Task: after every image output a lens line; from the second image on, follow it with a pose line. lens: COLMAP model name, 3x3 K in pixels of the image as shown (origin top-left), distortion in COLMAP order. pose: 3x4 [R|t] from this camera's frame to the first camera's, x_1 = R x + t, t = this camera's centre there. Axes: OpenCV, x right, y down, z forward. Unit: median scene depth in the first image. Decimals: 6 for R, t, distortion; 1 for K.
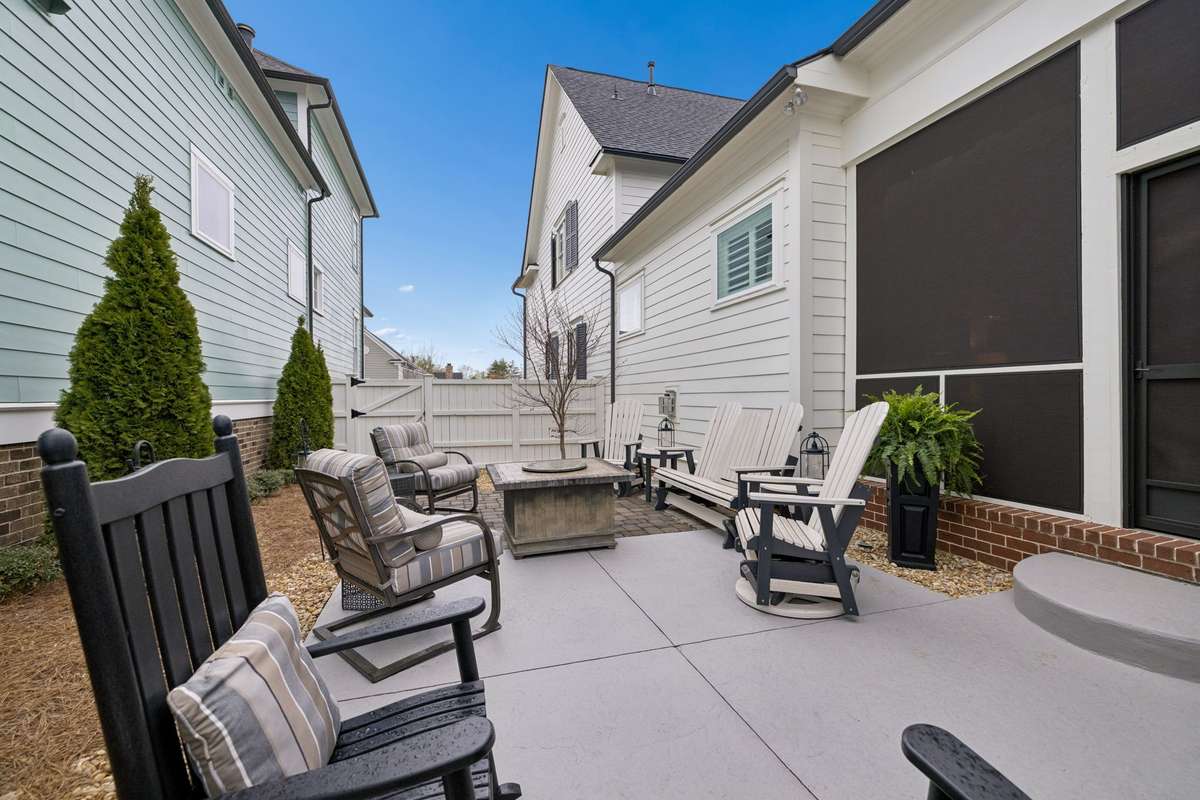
lens RADIAL K [[509.9, 0, 601.7], [0, 509.9, 395.2], [0, 0, 1]] dist [0.000946, 0.000084]
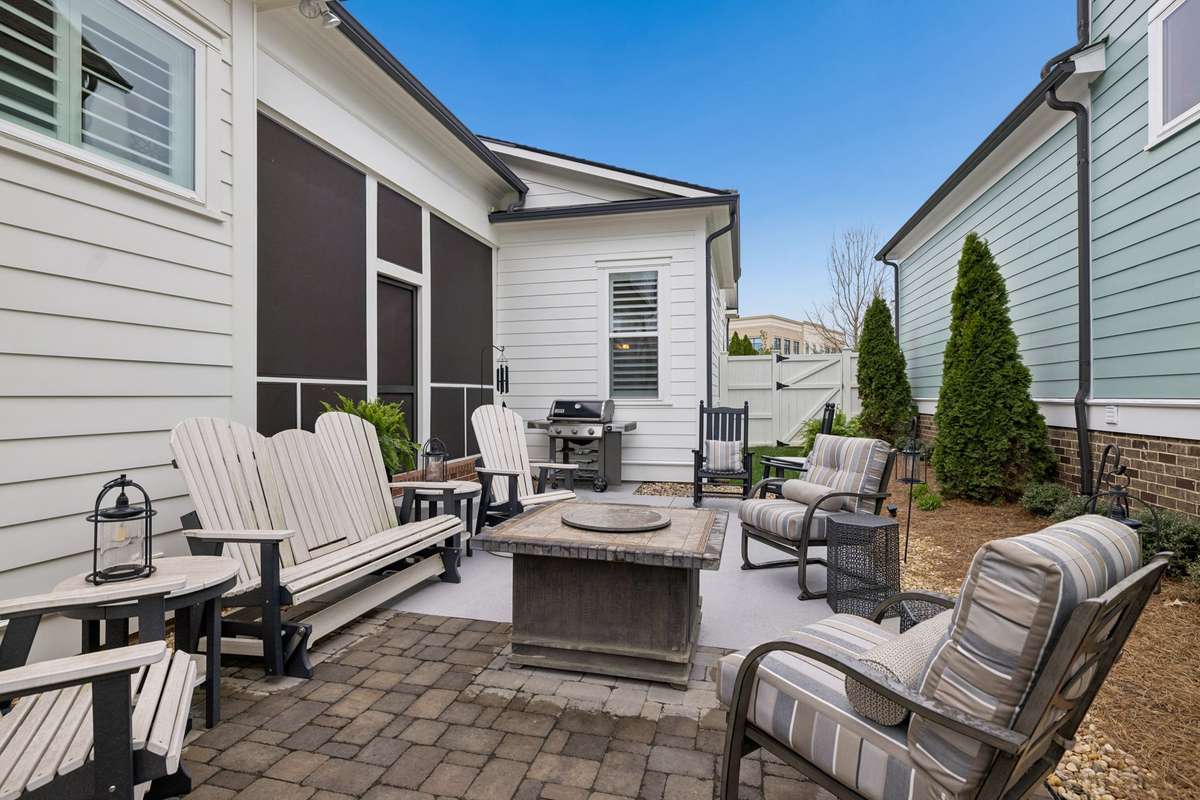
lens RADIAL K [[545.3, 0, 606.8], [0, 545.3, 395.6], [0, 0, 1]] dist [-0.004733, -0.000131]
pose [[-0.858004, 0.008192, 0.513578, -0.402569], [0.004998, 0.999959, -0.007600, -0.001800], [-0.513619, -0.003954, -0.858009, 1.512742]]
